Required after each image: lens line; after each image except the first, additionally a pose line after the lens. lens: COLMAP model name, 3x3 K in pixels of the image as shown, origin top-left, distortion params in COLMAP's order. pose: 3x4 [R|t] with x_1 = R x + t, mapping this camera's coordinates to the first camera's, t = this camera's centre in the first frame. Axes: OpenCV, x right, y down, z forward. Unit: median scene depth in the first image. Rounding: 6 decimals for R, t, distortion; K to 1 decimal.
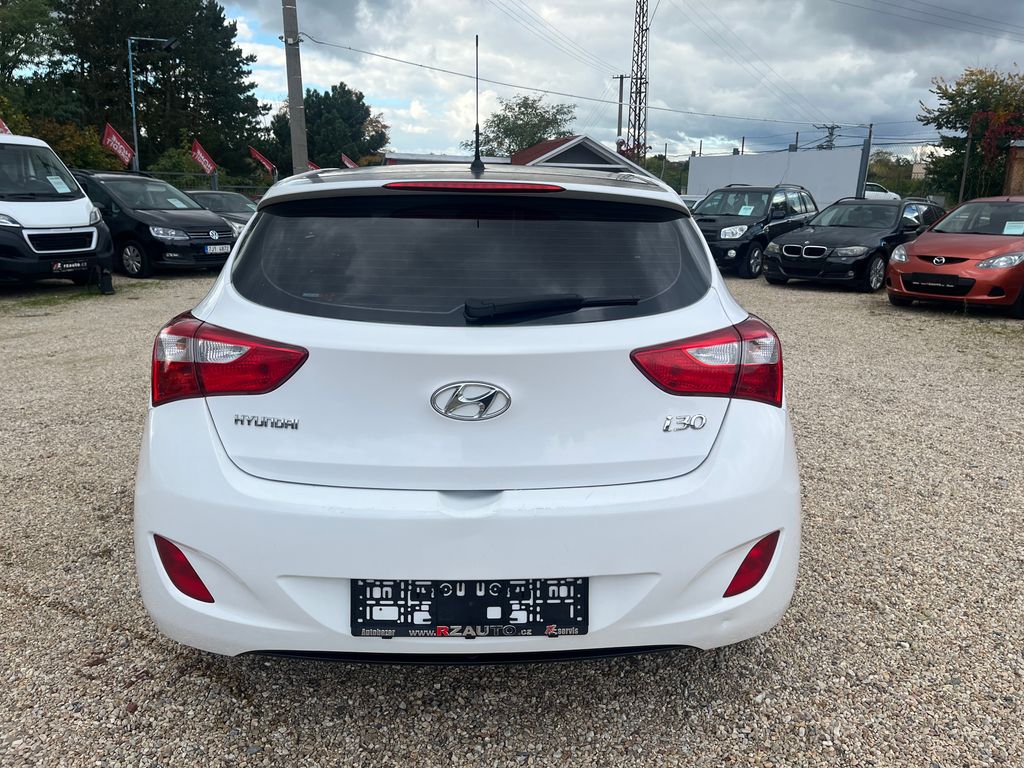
lens RADIAL K [[776.2, 0, 525.6], [0, 776.2, 378.5], [0, 0, 1]] dist [0.082964, -0.113277]
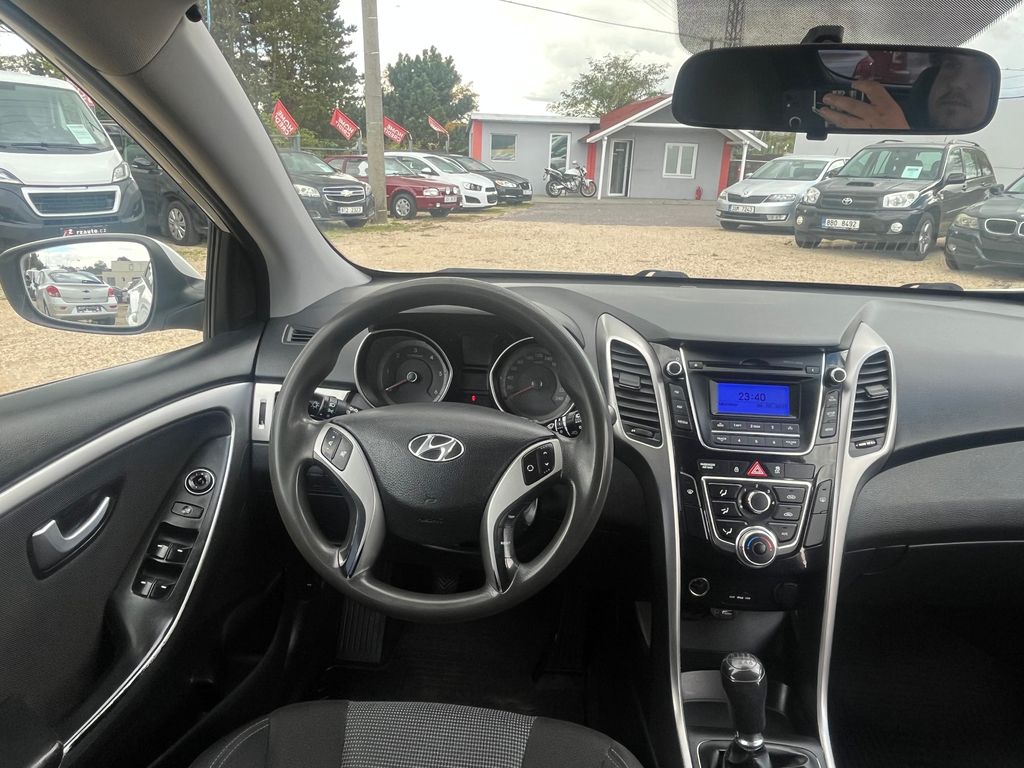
lens RADIAL K [[693.8, 0, 498.7], [0, 693.8, 380.7], [0, 0, 1]] dist [0.005099, -0.004345]
pose [[0.990260, 0.045690, -0.131517, -0.014954], [-0.036024, 0.996535, 0.074962, -0.021628], [0.134486, -0.069495, 0.988476, 0.120620]]
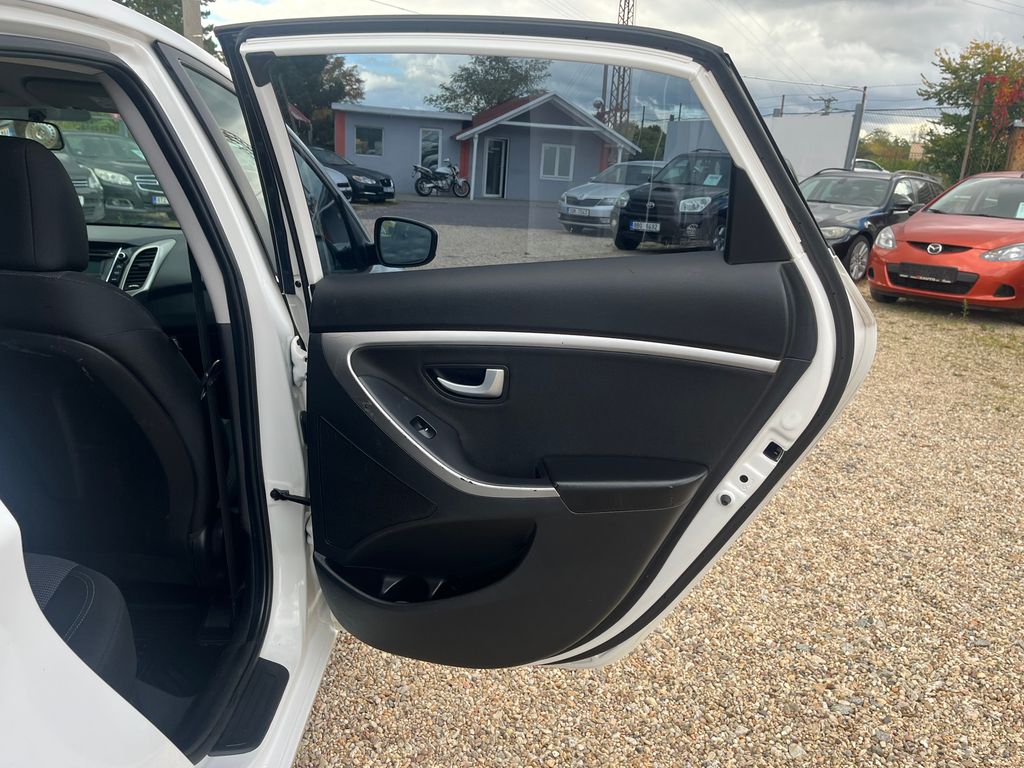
lens RADIAL K [[782.3, 0, 527.1], [0, 782.3, 378.2], [0, 0, 1]] dist [0.089056, -0.124105]
pose [[0.999258, 0.033556, 0.018907, 0.036469], [-0.034224, 0.998759, 0.036195, -0.011947], [-0.017669, -0.036815, 0.999166, 0.070968]]
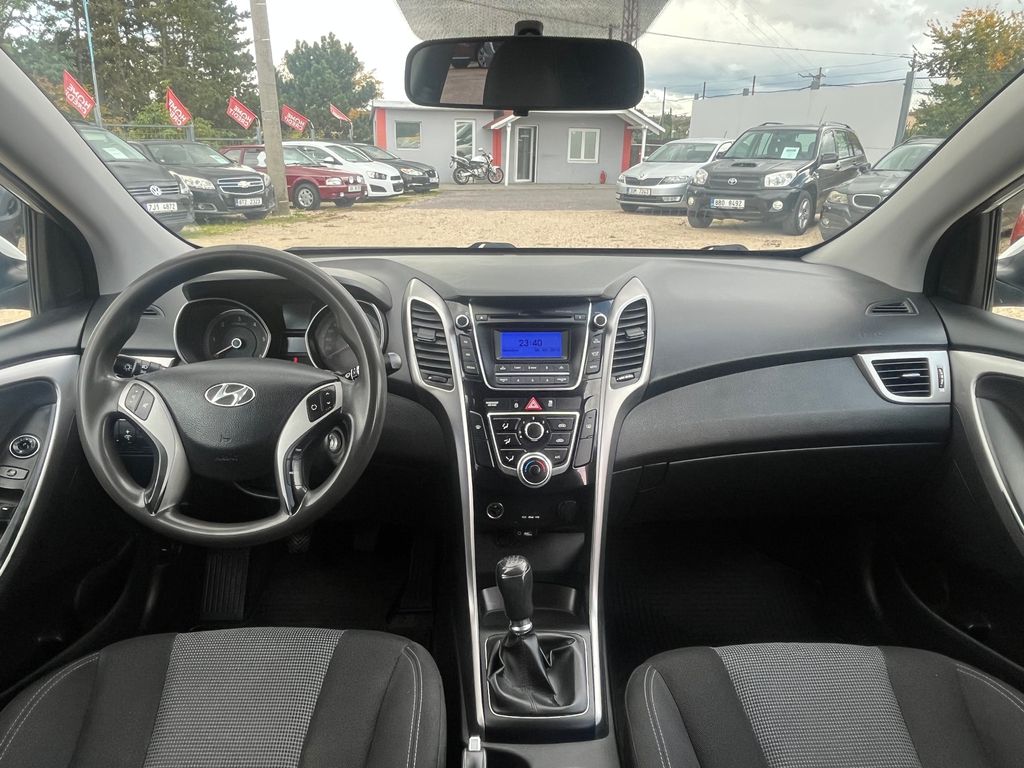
lens RADIAL K [[694.4, 0, 498.2], [0, 694.4, 382.6], [0, 0, 1]] dist [-0.000662, -0.000120]
pose [[0.999751, -0.005488, -0.021612, -0.008504], [0.007450, 0.995755, 0.091745, -0.020216], [0.021017, -0.091883, 0.995548, 0.116738]]
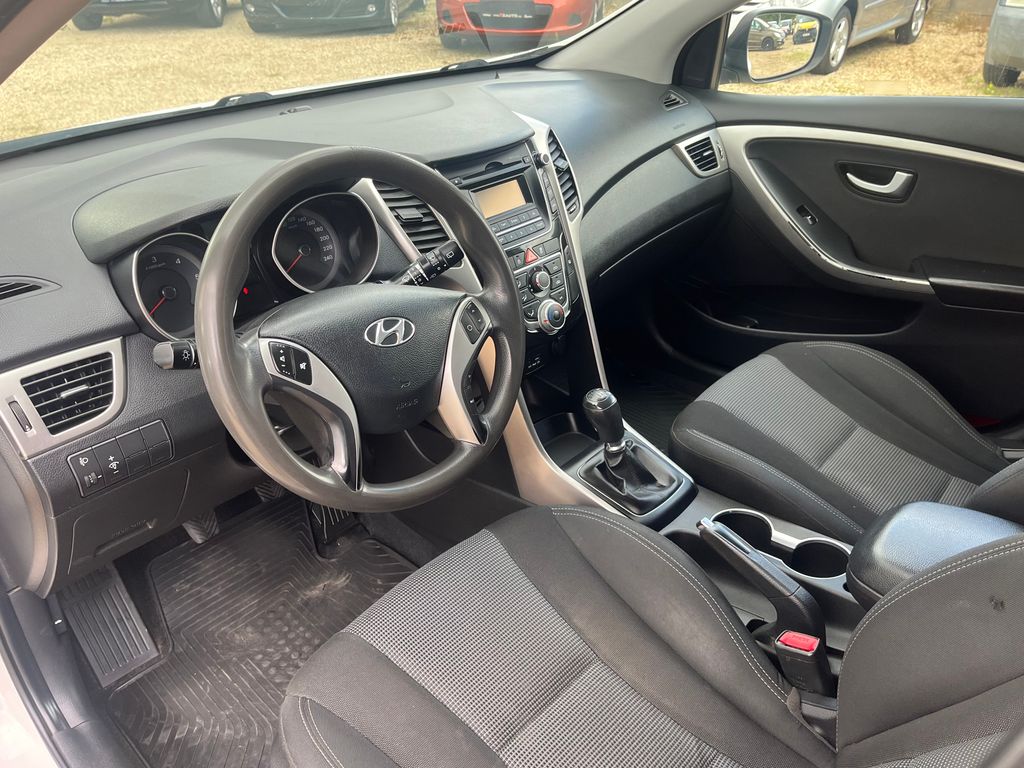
lens RADIAL K [[782.3, 0, 527.1], [0, 782.3, 378.2], [0, 0, 1]] dist [0.089056, -0.124105]
pose [[0.701816, -0.376525, 0.604718, -0.034738], [0.175613, 0.914144, 0.365377, -0.024936], [-0.690373, -0.150231, 0.707683, 0.122538]]
